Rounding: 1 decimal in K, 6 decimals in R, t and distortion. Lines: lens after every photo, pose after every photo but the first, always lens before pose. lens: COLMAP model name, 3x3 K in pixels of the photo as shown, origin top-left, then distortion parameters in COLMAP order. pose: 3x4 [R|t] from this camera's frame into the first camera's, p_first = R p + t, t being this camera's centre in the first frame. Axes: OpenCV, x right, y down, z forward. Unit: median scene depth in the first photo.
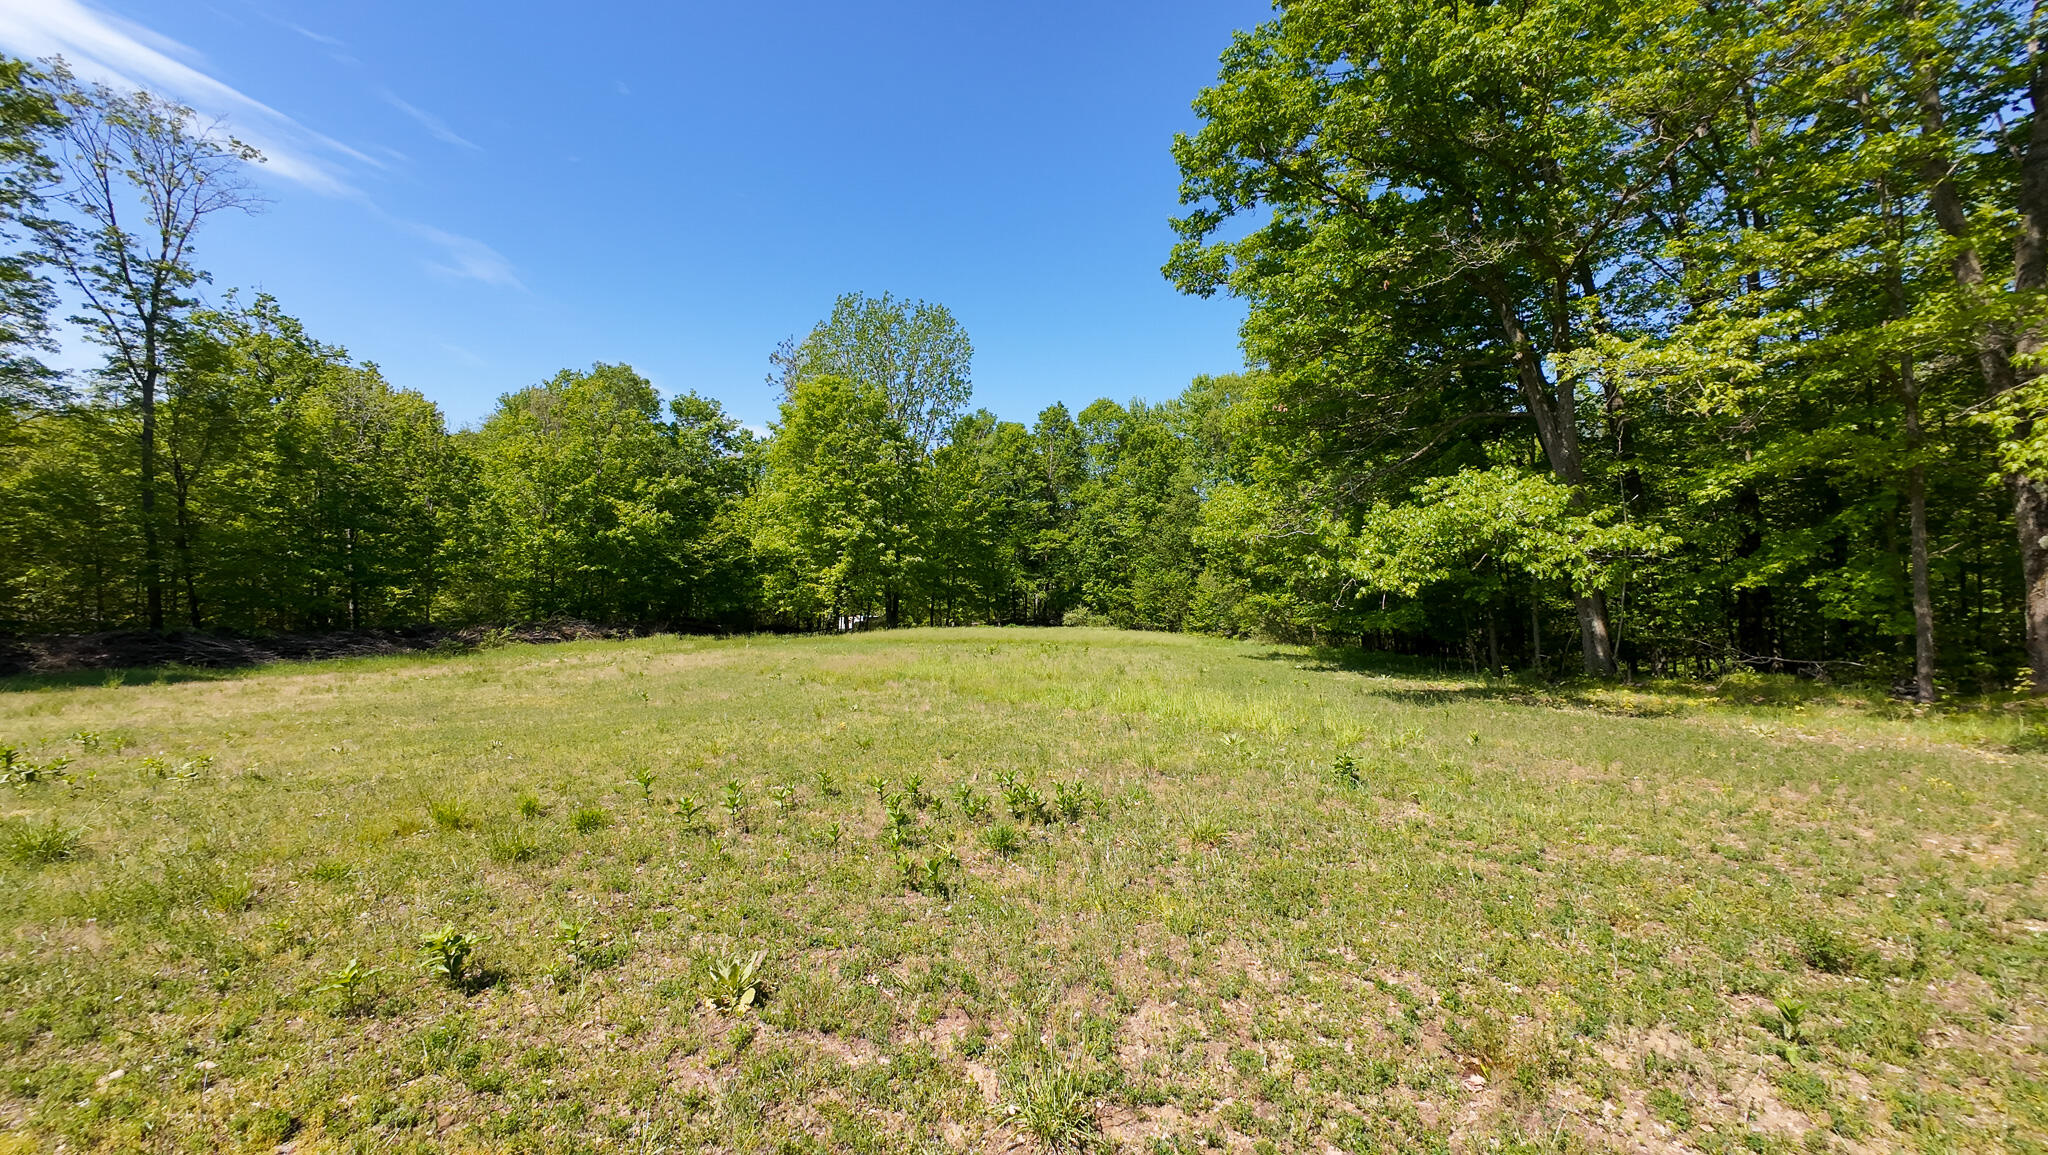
lens RADIAL K [[797.5, 0, 1024.0], [0, 797.5, 577.5], [0, 0, 1]] dist [-0.001516, 0.000257]
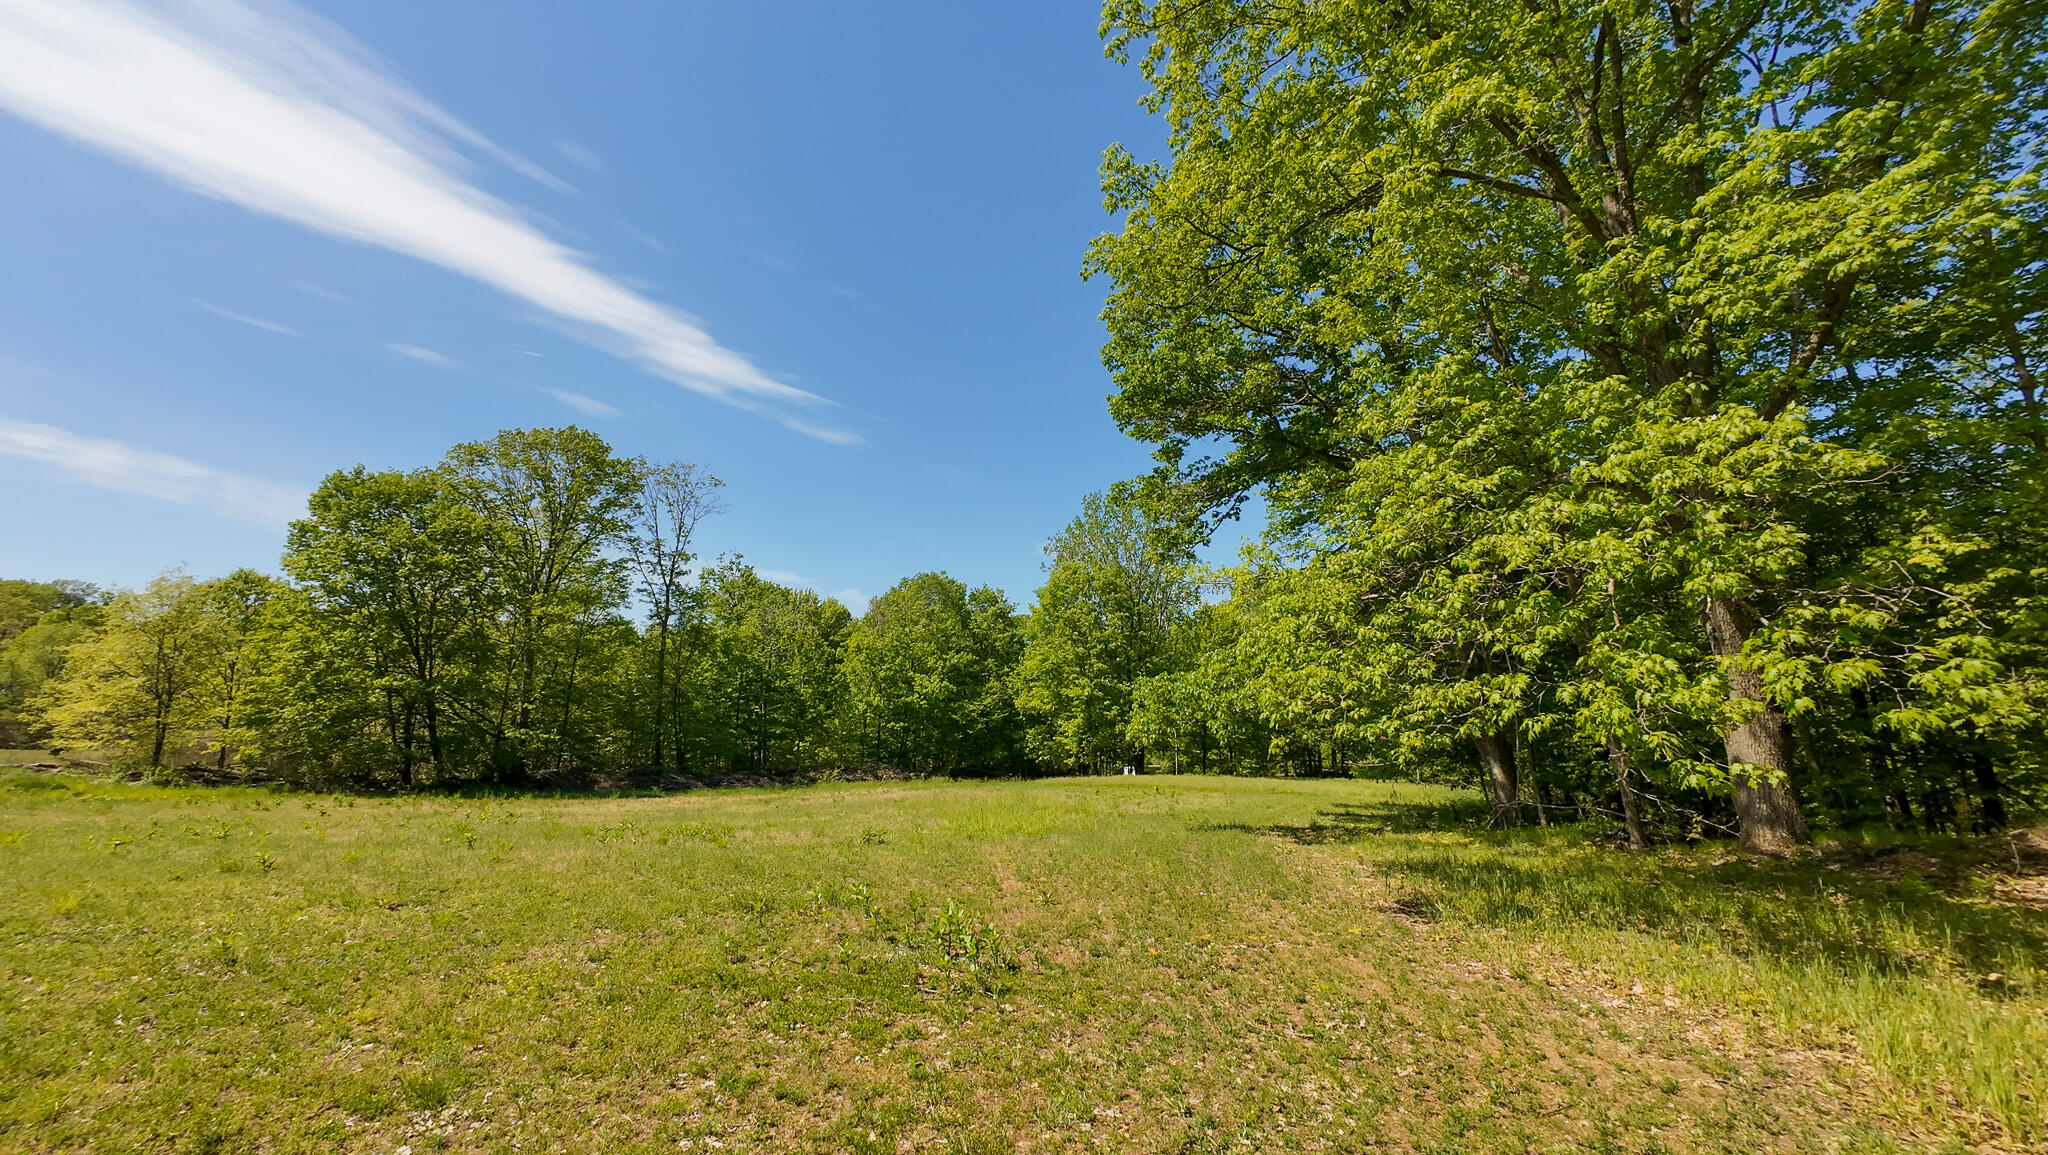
lens RADIAL K [[797.5, 0, 1024.0], [0, 797.5, 577.5], [0, 0, 1]] dist [-0.001516, 0.000257]
pose [[0.872560, -0.102896, -0.477548, 0.300088], [0.012111, 0.981821, -0.189423, -0.000332], [0.488357, 0.159500, 0.857943, -0.086387]]
